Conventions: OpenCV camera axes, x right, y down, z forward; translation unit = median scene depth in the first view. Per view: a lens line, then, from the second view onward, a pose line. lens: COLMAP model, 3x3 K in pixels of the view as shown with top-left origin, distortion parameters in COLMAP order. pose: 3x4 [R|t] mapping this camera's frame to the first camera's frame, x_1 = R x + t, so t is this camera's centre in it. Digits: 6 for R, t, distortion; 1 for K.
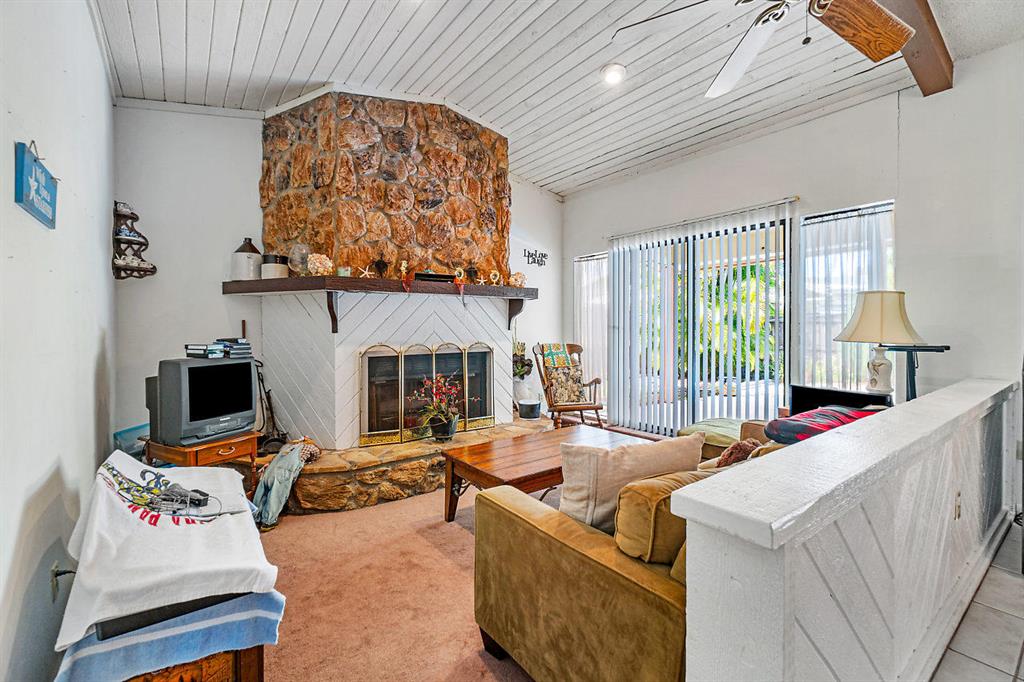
lens RADIAL K [[455.2, 0, 514.0], [0, 455.2, 337.7], [0, 0, 1]] dist [-0.001827, 0.000740]
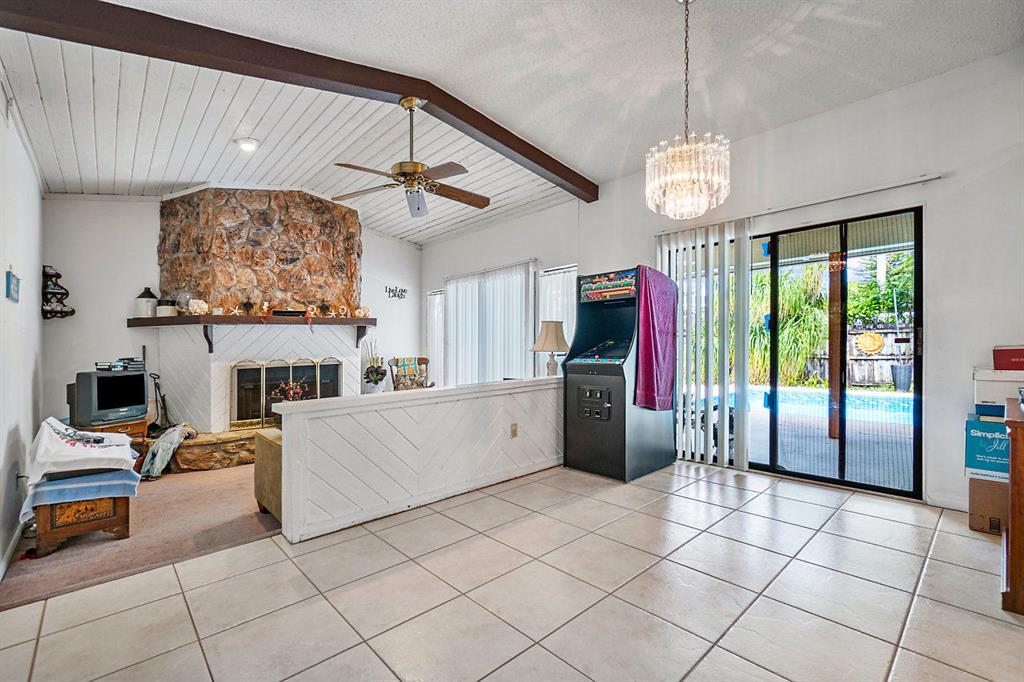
lens RADIAL K [[455.2, 0, 531.4], [0, 455.2, 340.1], [0, 0, 1]] dist [-0.001827, 0.000740]
pose [[0.992410, -0.019559, 0.121411, 0.436797], [0.023340, 0.999284, -0.029794, 0.014990], [-0.120742, 0.032402, 0.992155, -0.556073]]
